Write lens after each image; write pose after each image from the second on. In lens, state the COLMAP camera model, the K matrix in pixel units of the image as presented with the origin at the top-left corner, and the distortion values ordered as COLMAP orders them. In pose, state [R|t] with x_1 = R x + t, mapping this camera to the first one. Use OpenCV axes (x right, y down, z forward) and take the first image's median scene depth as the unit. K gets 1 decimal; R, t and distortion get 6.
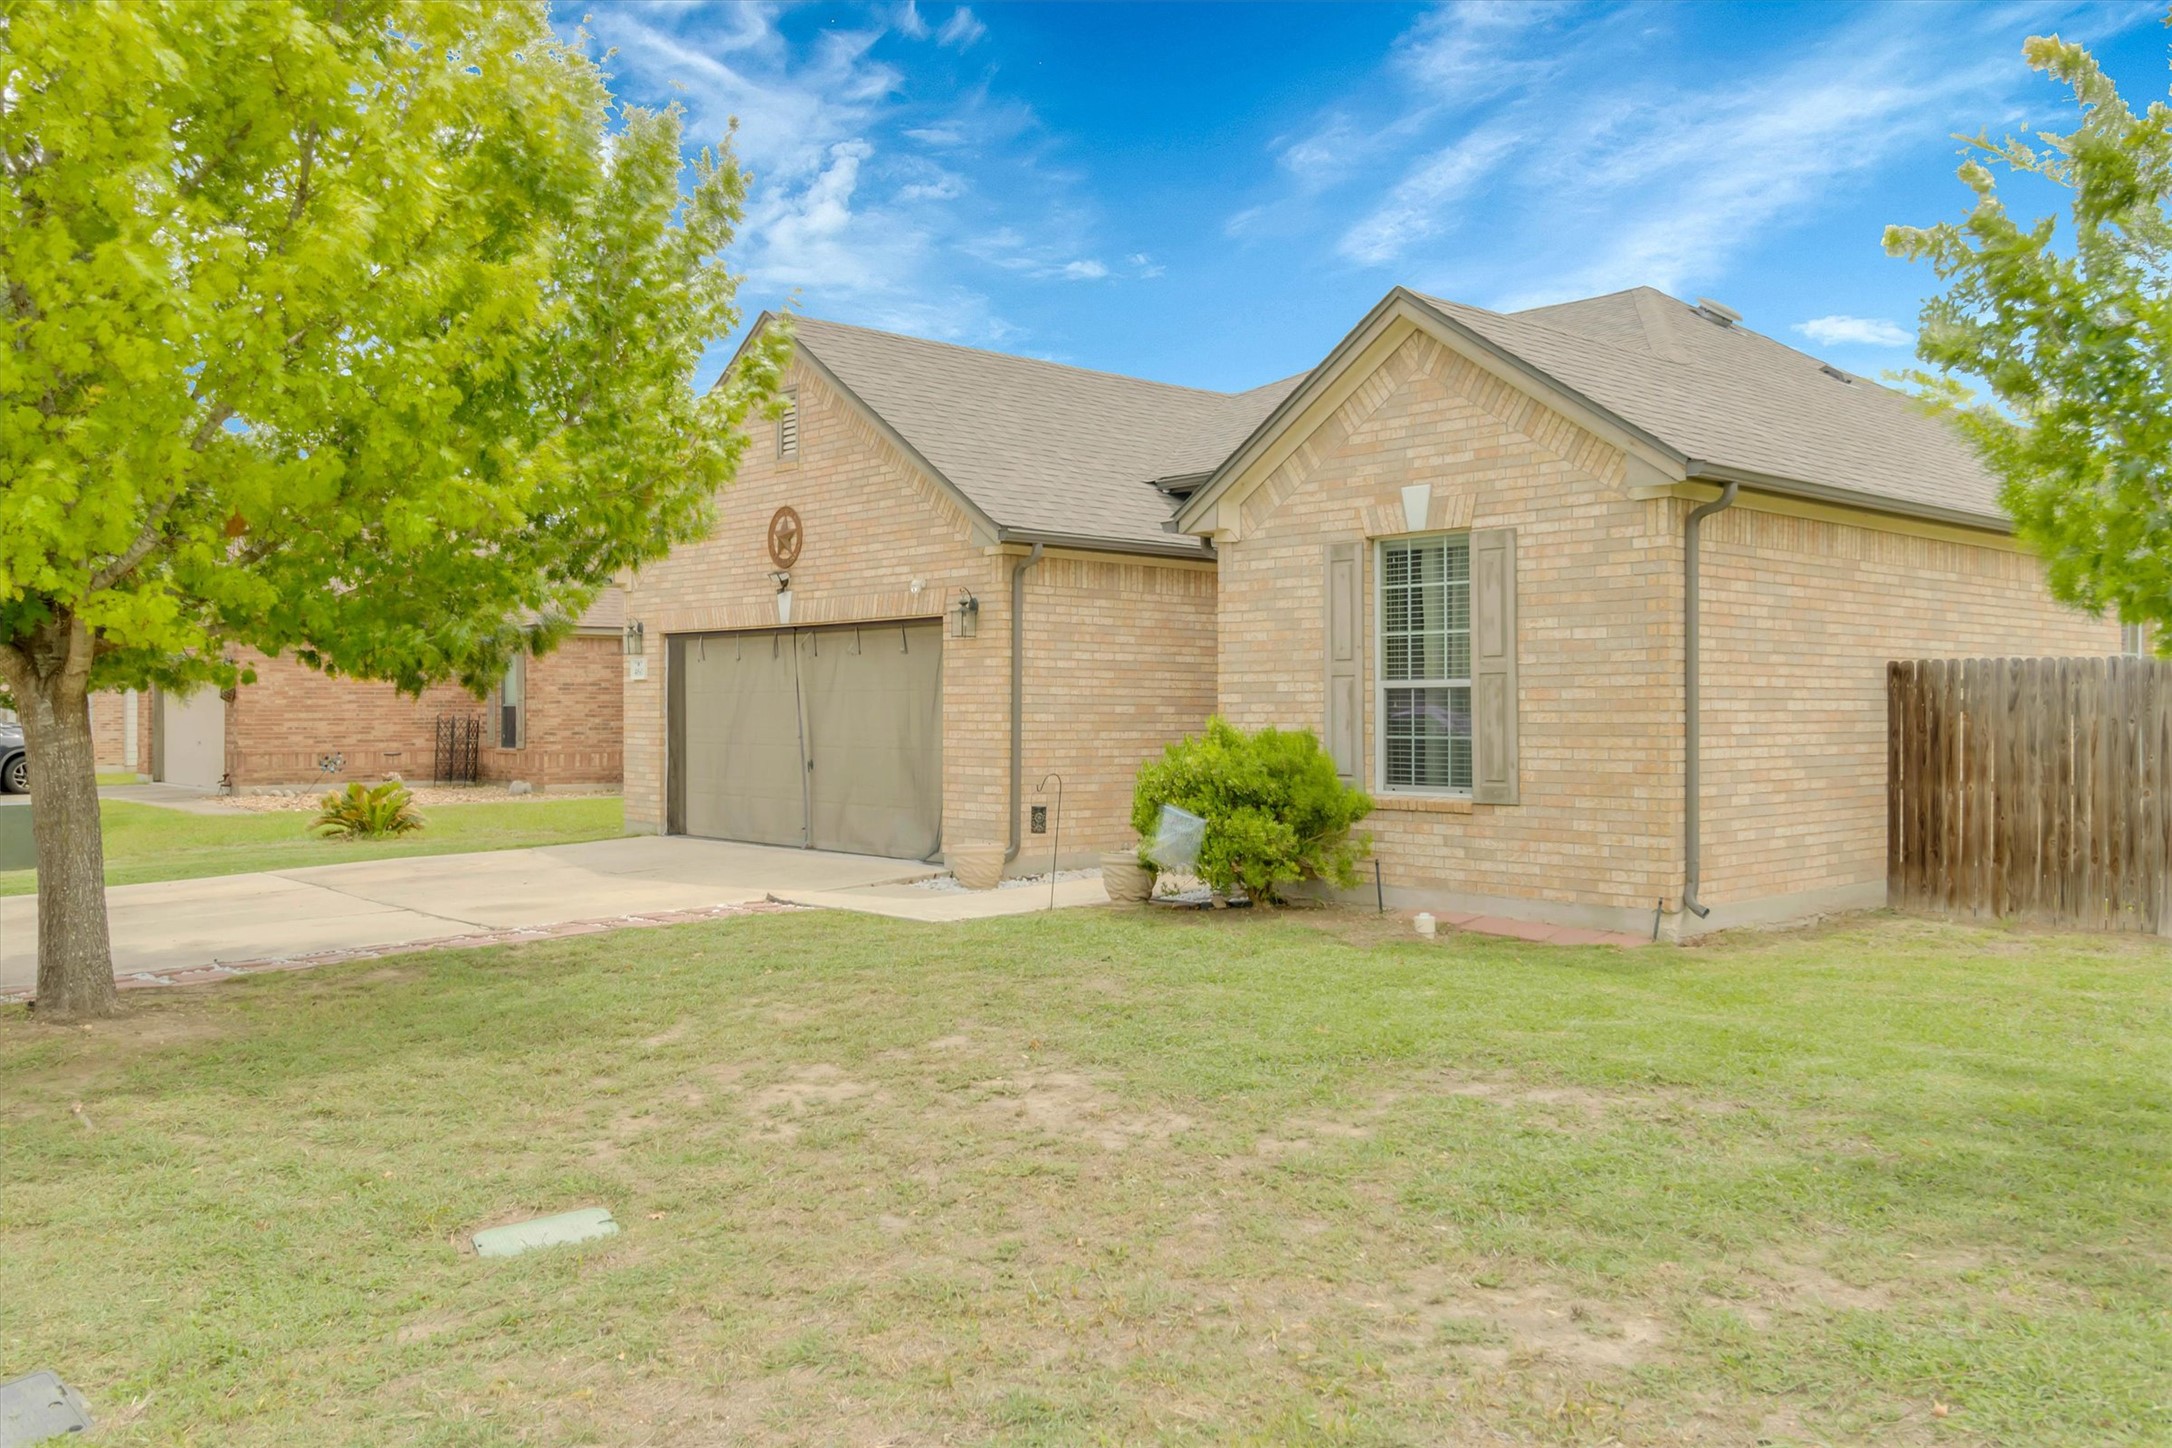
lens RADIAL K [[1712.3, 0, 1086.0], [0, 1712.3, 724.0], [0, 0, 1]] dist [0.003862, 0.010357]
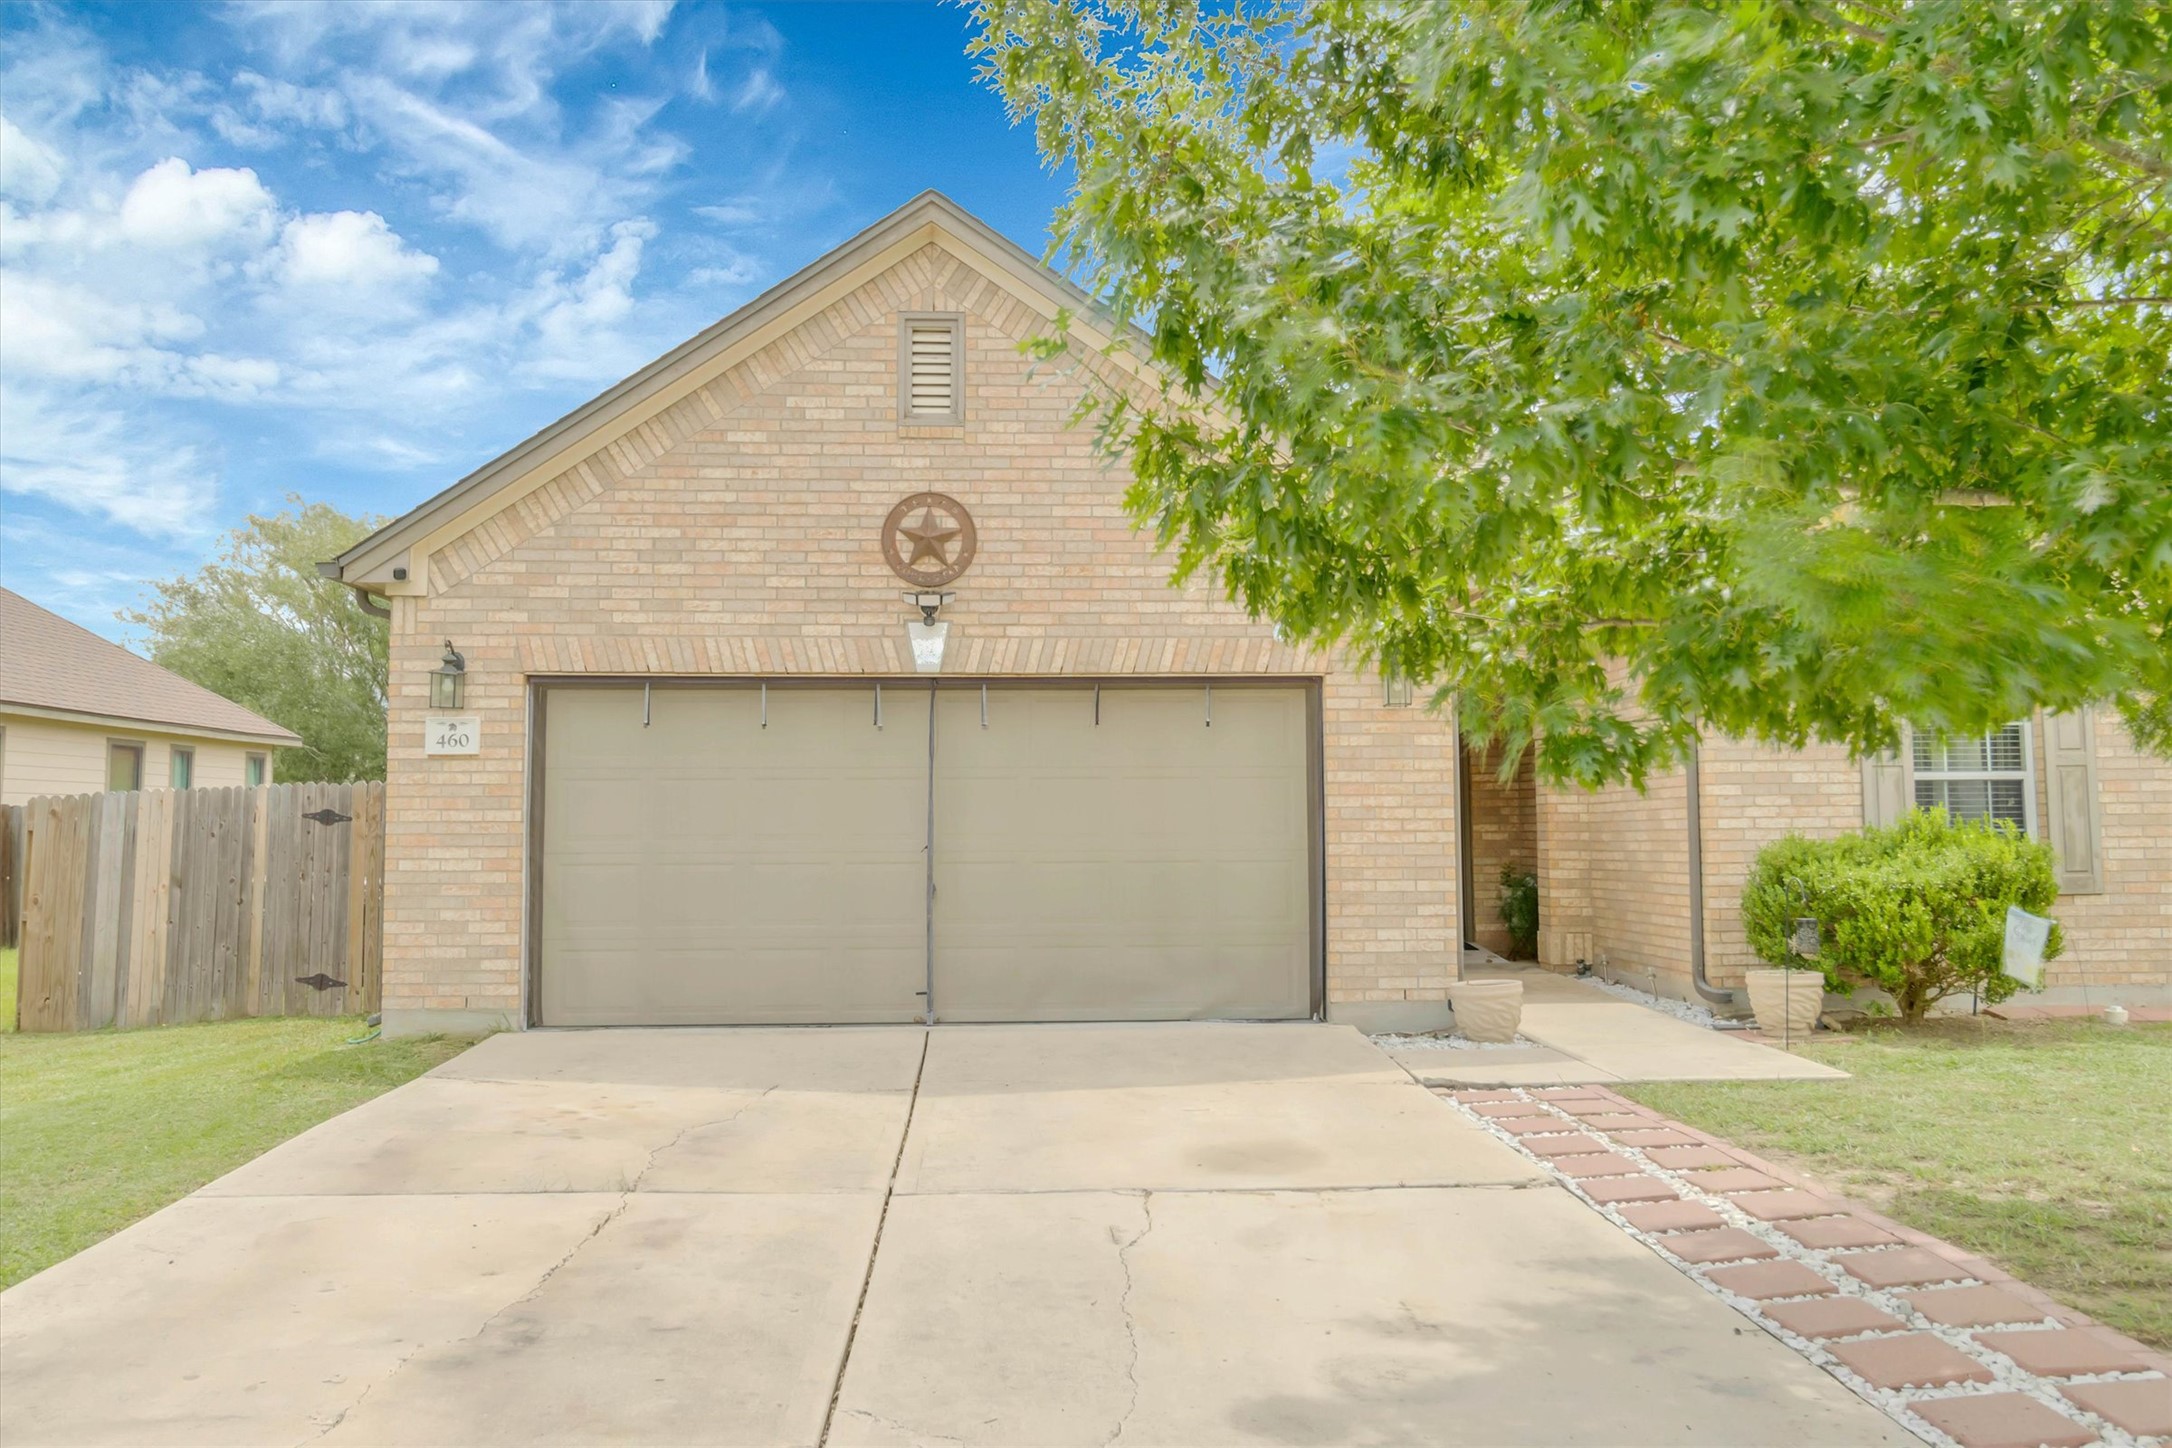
lens RADIAL K [[1847.1, 0, 1086.2], [0, 1847.1, 699.6], [0, 0, 1]] dist [0.019618, 0.004452]
pose [[0.619685, 0.054621, 0.782948, -0.902716], [0.014346, 0.996620, -0.080882, 0.011175], [-0.784720, 0.061353, 0.616807, 0.699409]]
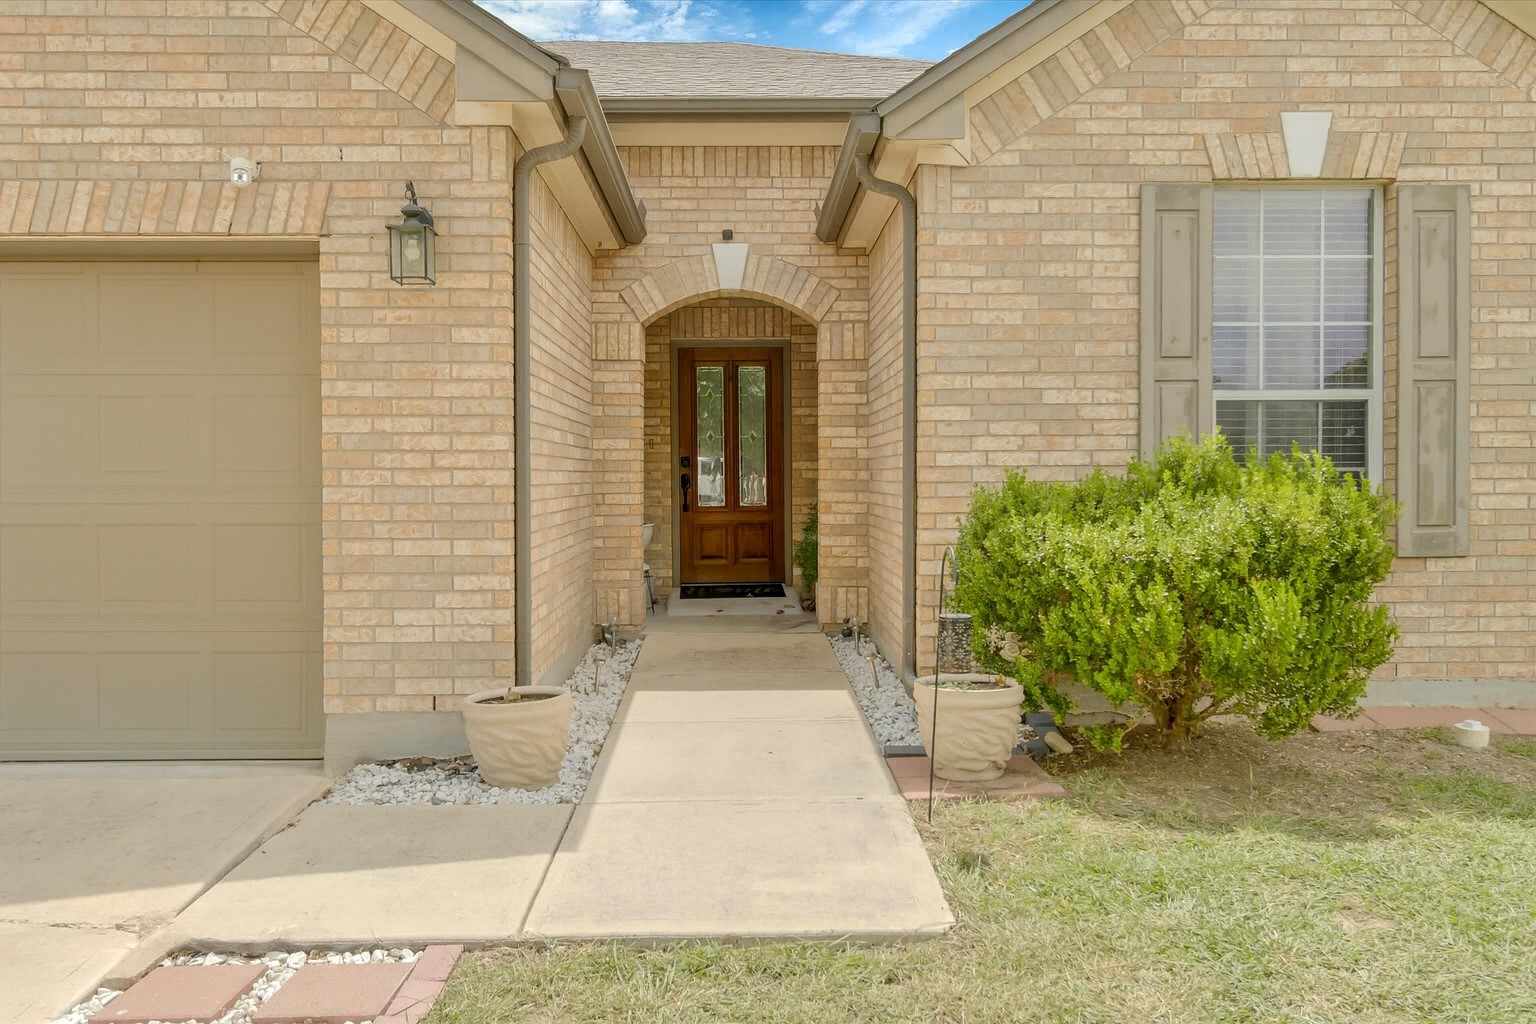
lens RADIAL K [[1210.9, 0, 768.0], [0, 1210.9, 512.0], [0, 0, 1]] dist [0.003862, 0.010357]
pose [[0.649722, -0.026726, 0.759702, -0.315622], [0.010412, 0.999601, 0.026260, 0.009442], [-0.760101, -0.009152, 0.649741, 0.792460]]
